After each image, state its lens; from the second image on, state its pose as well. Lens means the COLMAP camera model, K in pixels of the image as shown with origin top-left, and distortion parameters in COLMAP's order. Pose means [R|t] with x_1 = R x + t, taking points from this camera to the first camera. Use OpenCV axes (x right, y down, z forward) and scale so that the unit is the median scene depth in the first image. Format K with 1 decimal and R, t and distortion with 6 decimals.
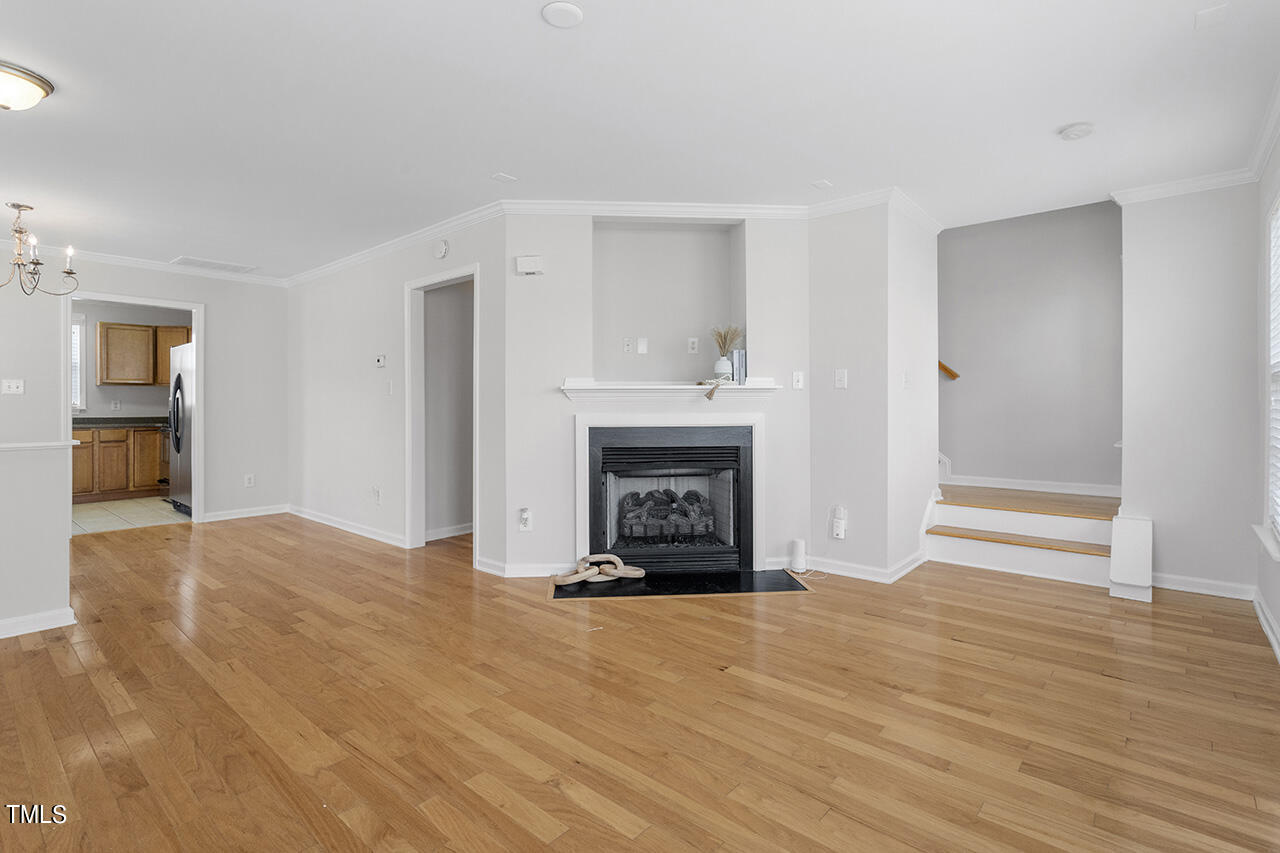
lens RADIAL K [[612.3, 0, 642.4], [0, 612.3, 417.1], [0, 0, 1]] dist [0.001116, 0.000287]
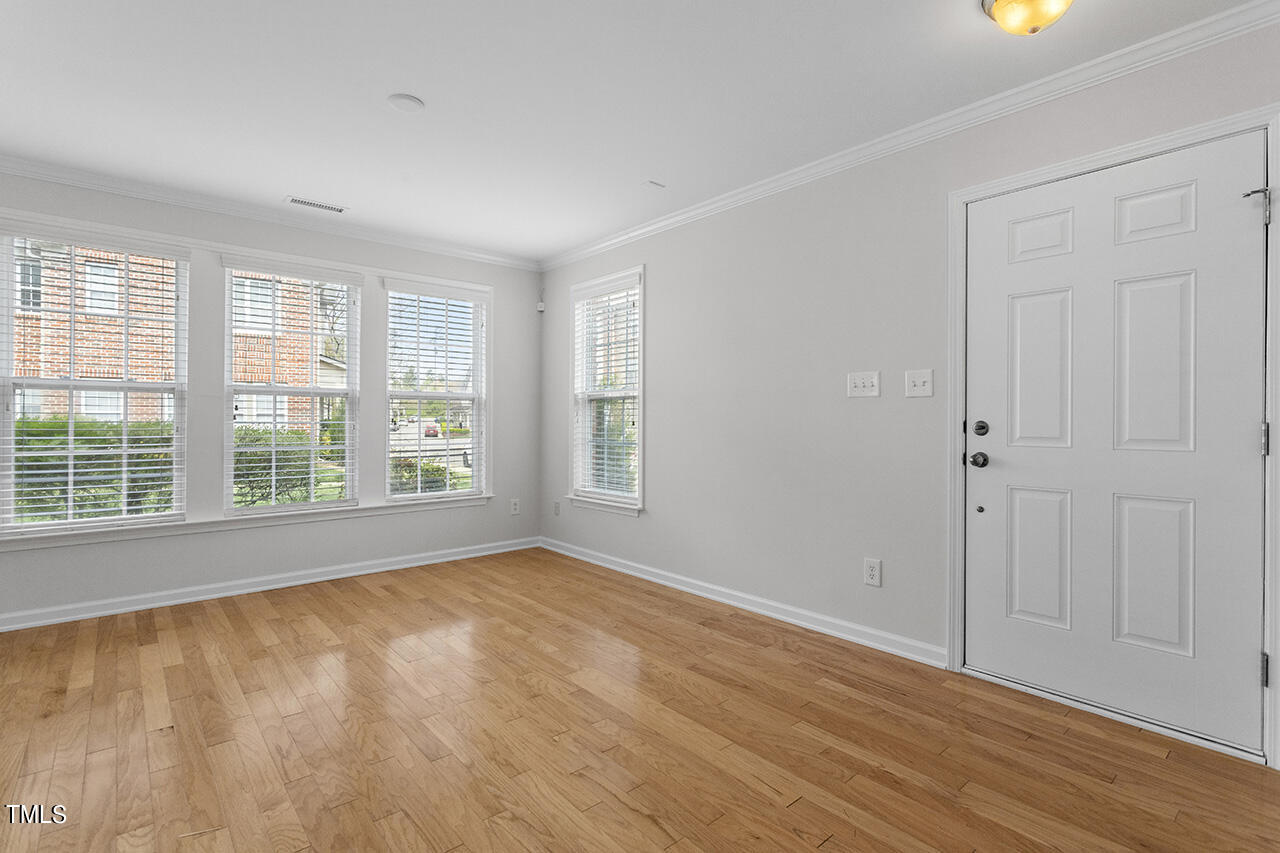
lens RADIAL K [[612.3, 0, 642.4], [0, 612.3, 417.1], [0, 0, 1]] dist [0.001116, 0.000287]
pose [[-0.989405, -0.006157, 0.145049, -0.681061], [-0.004610, 0.999929, 0.010997, -0.028261], [-0.145106, 0.010212, -0.989363, 1.870101]]
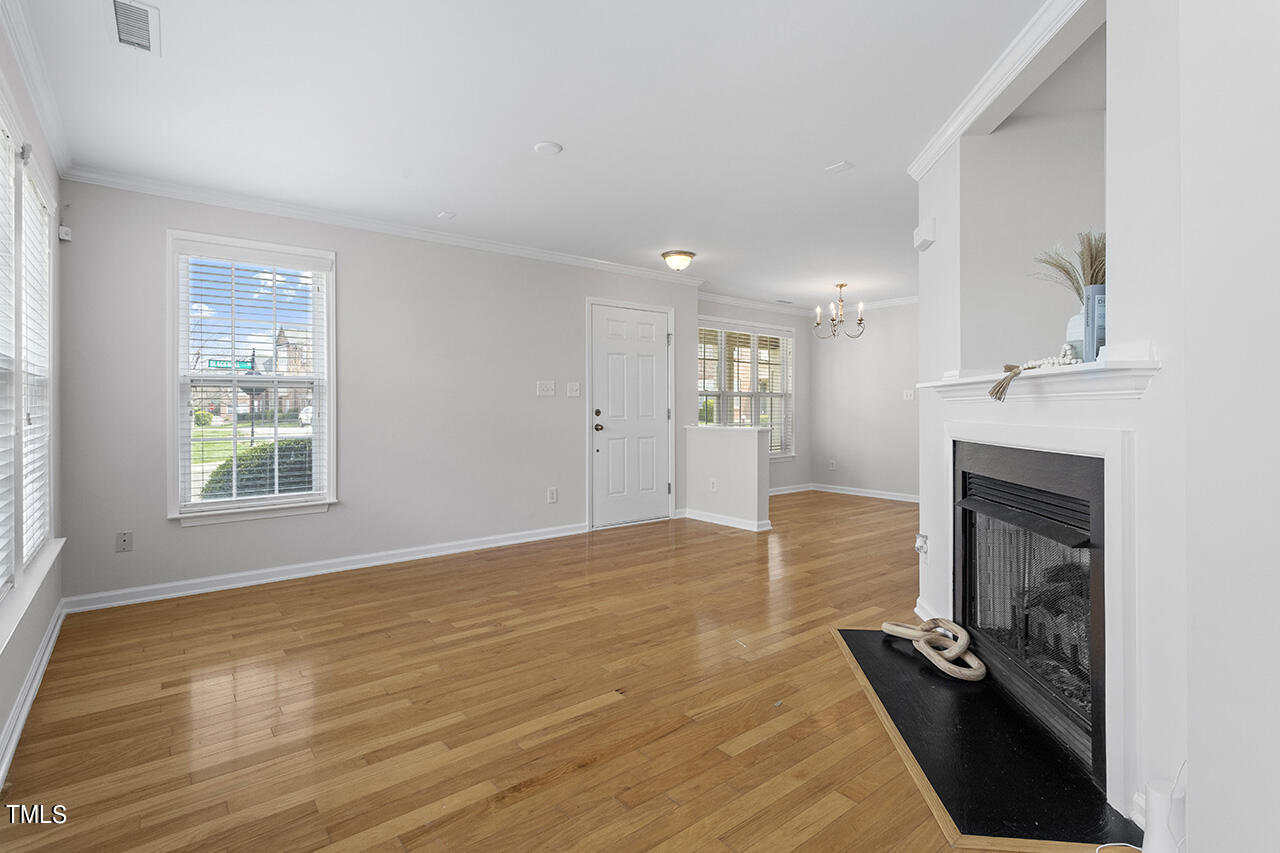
lens RADIAL K [[610.9, 0, 646.3], [0, 610.9, 415.6], [0, 0, 1]] dist [0.002364, 0.001280]
pose [[-0.180595, 0.014625, -0.983449, 1.124335], [-0.014360, 0.999744, 0.017505, -0.031005], [0.983453, 0.017284, -0.180339, 1.298443]]
